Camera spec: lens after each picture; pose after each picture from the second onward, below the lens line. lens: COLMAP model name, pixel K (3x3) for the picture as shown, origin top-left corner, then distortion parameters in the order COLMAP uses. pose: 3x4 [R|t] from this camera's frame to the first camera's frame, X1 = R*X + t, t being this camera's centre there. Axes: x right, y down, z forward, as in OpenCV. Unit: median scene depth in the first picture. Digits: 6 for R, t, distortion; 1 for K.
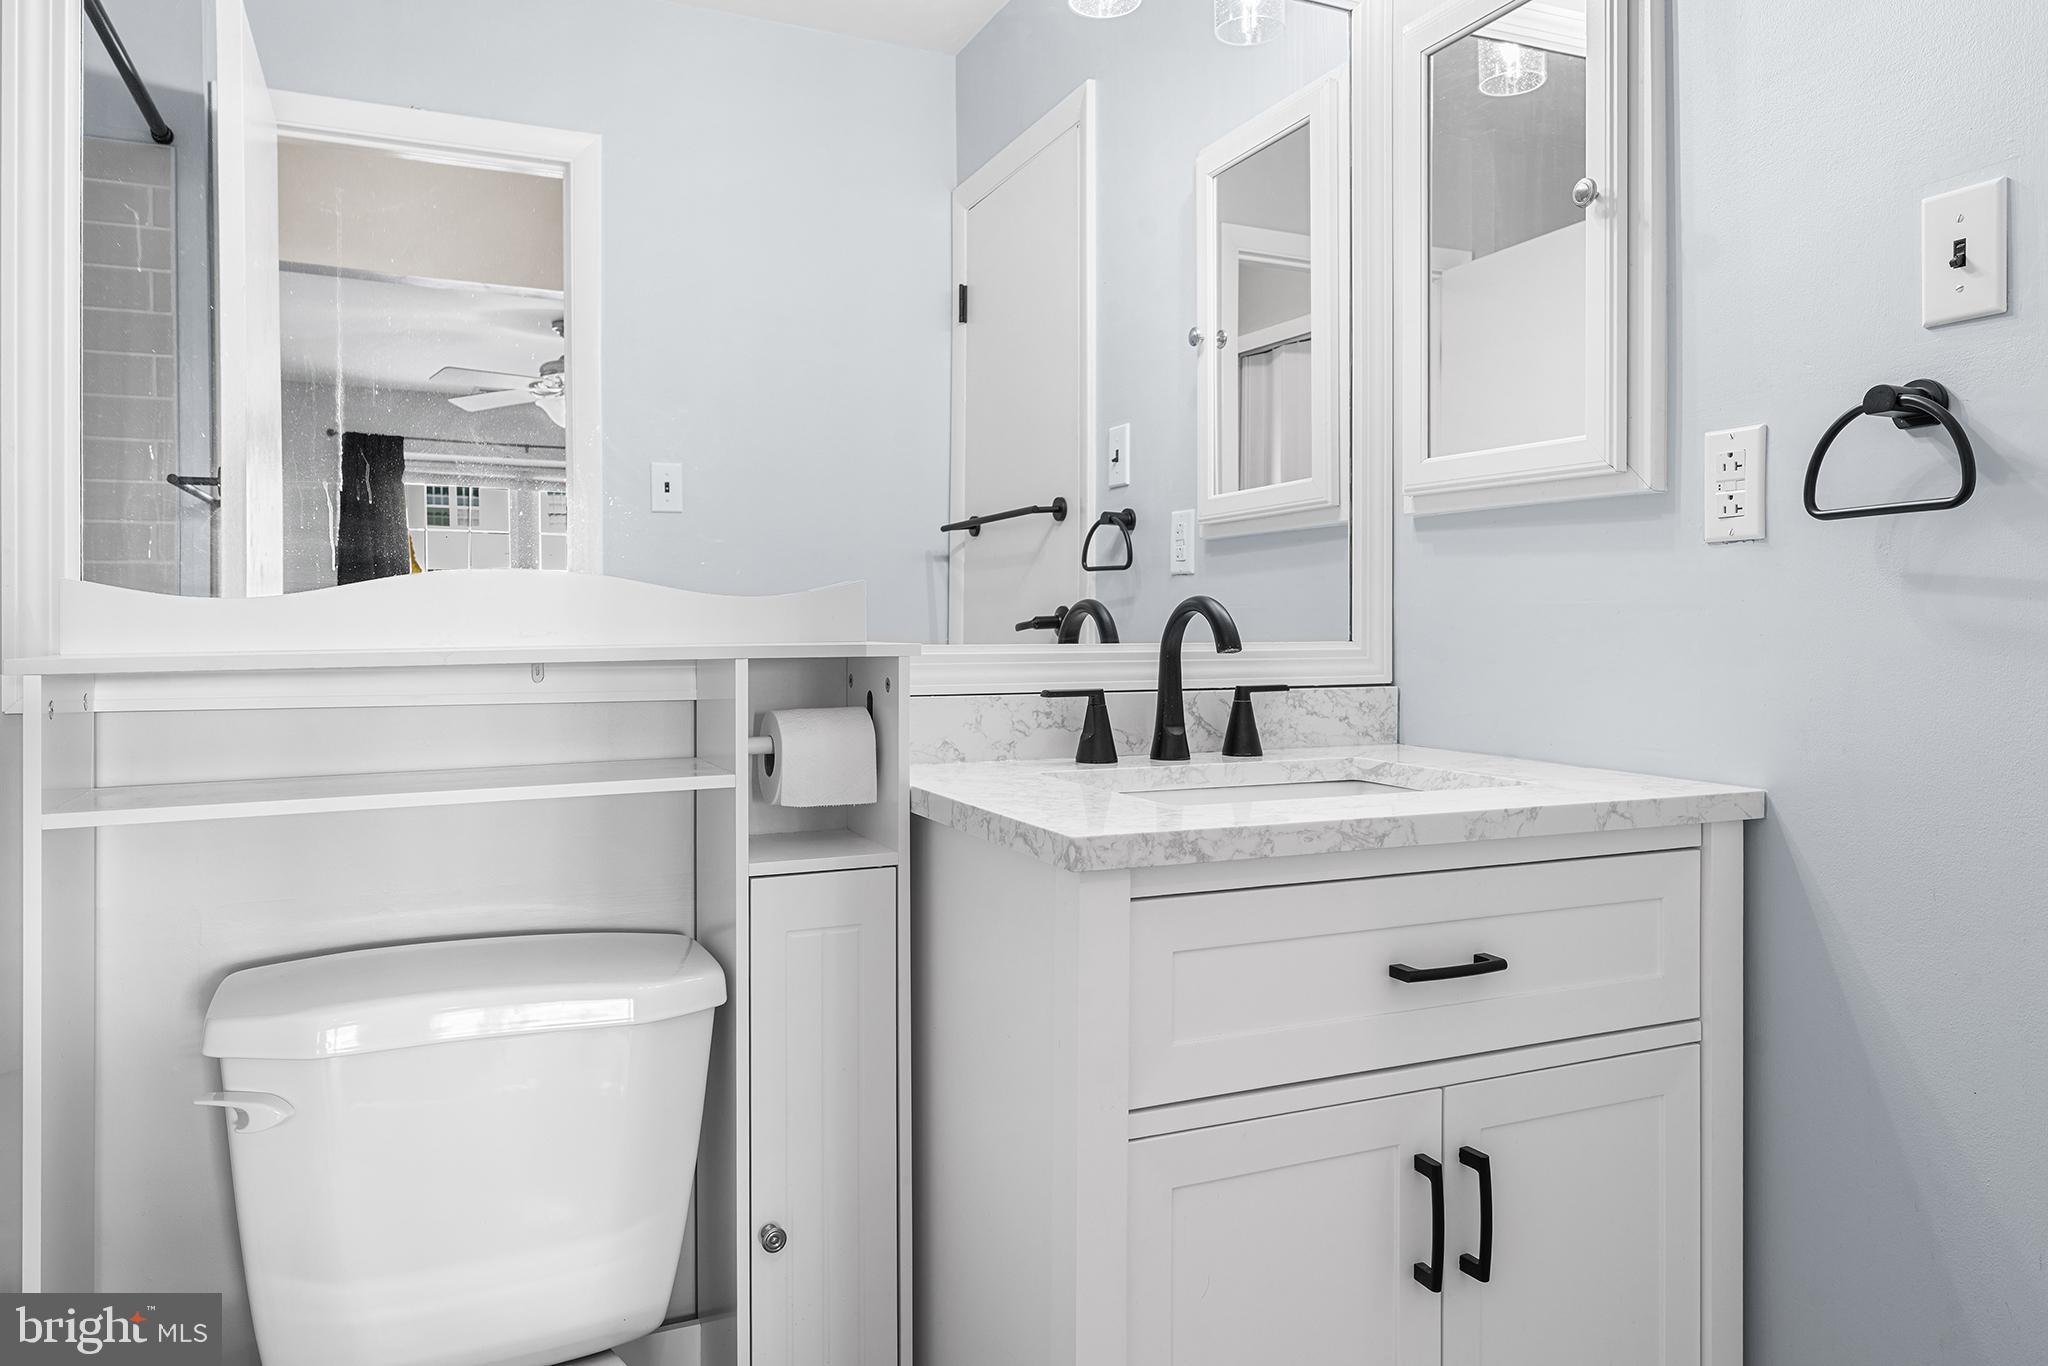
lens RADIAL K [[1331.7, 0, 1019.2], [0, 1331.7, 637.0], [0, 0, 1]] dist [0.000987, 0.000548]
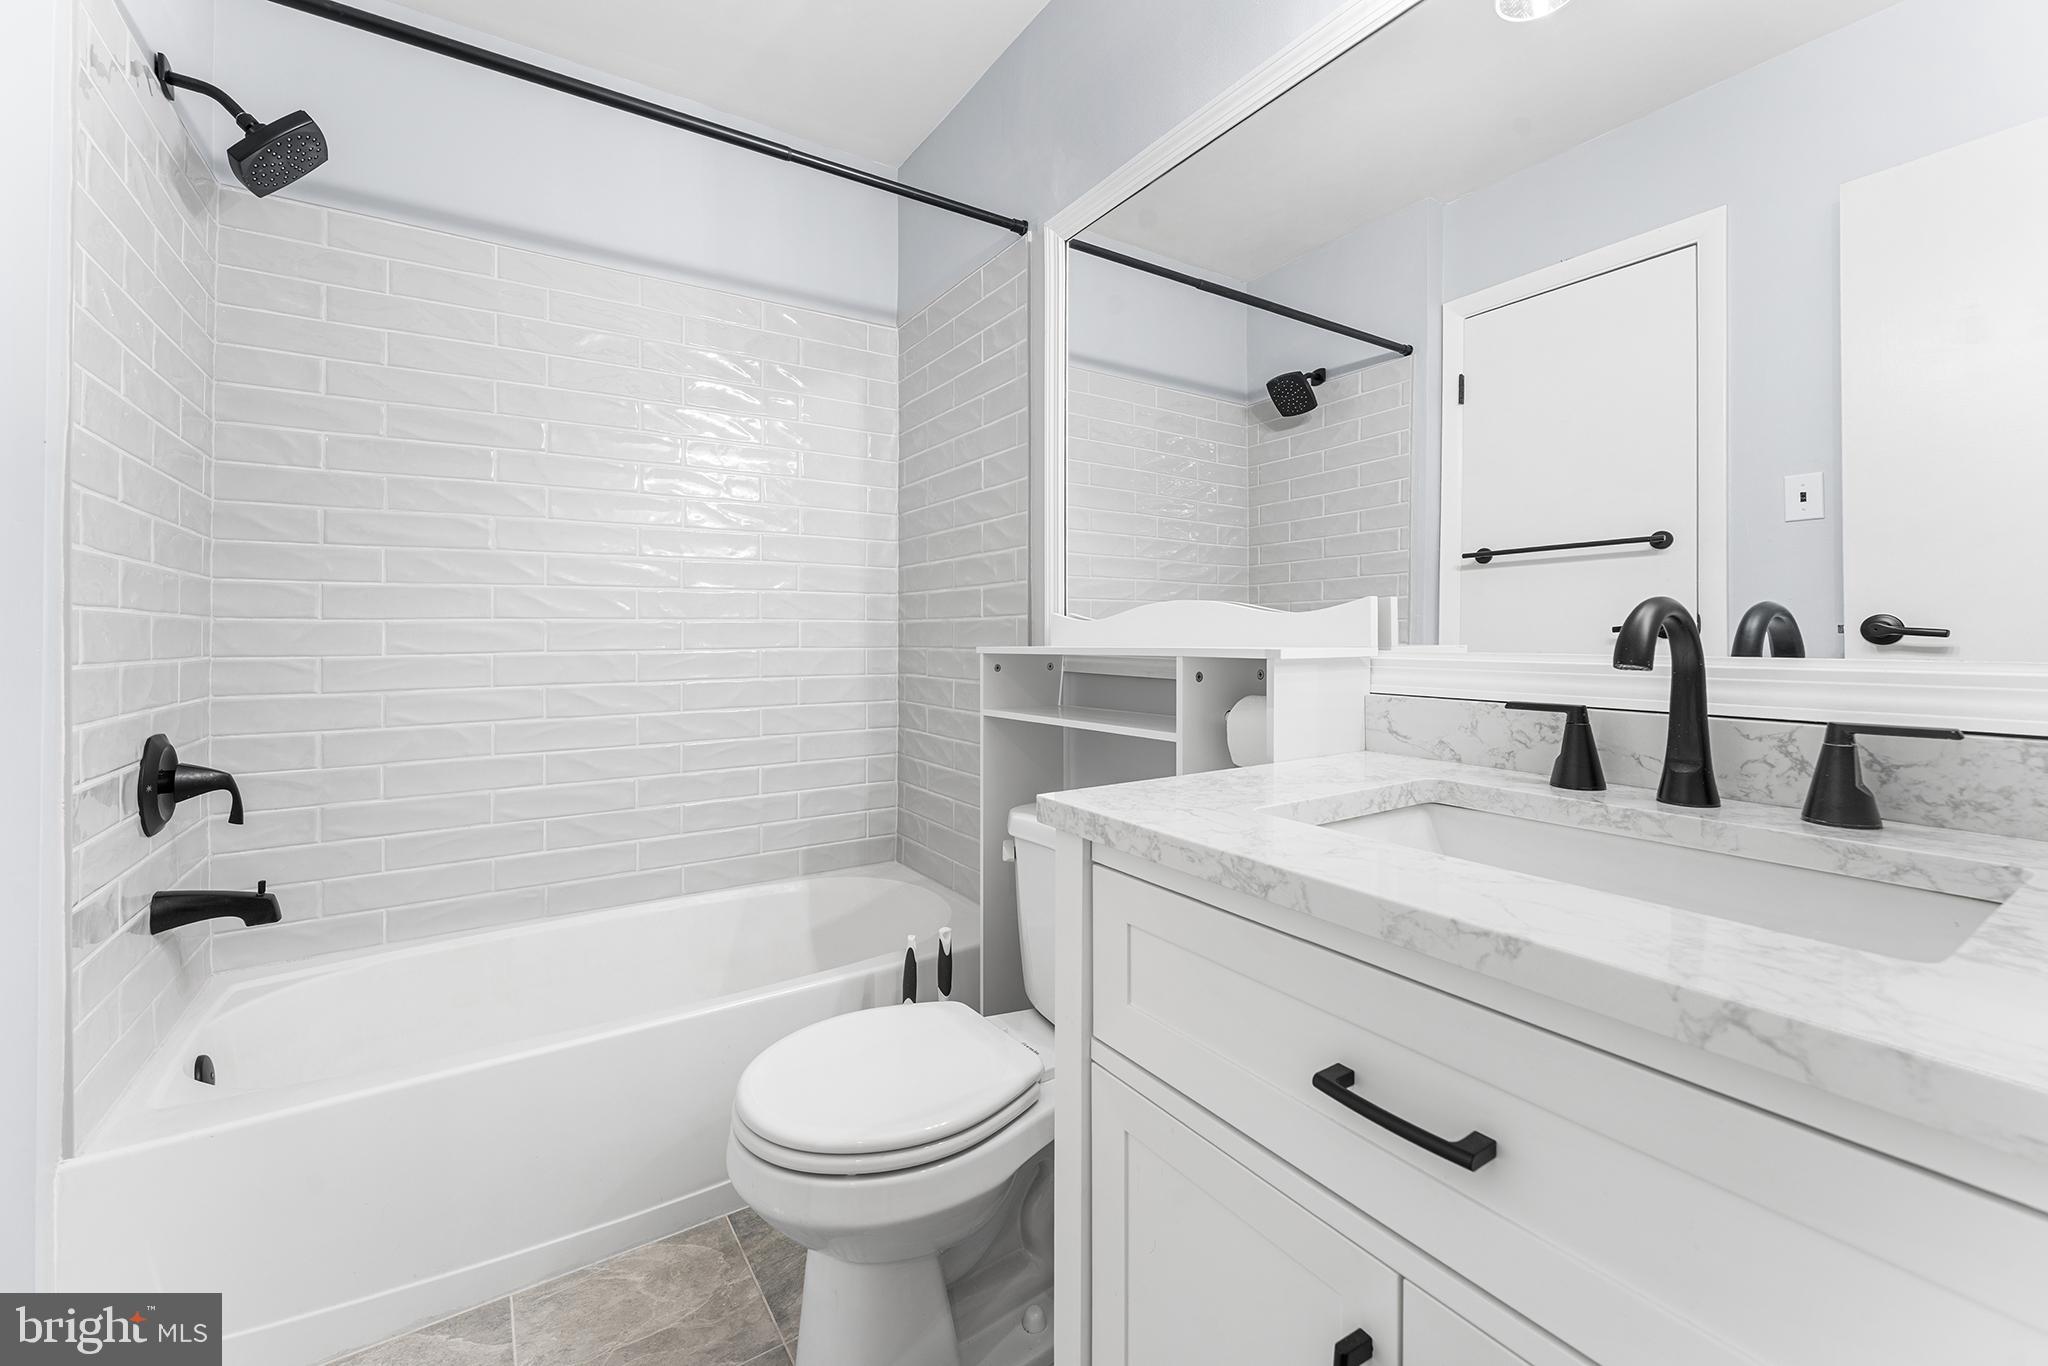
lens RADIAL K [[845.9, 0, 1011.1], [0, 845.9, 626.0], [0, 0, 1]] dist [-0.000134, -0.000346]
pose [[0.146413, -0.005975, -0.989205, 0.569620], [-0.003297, 0.999973, -0.006528, -0.008913], [0.989218, 0.004217, 0.146389, 0.552165]]
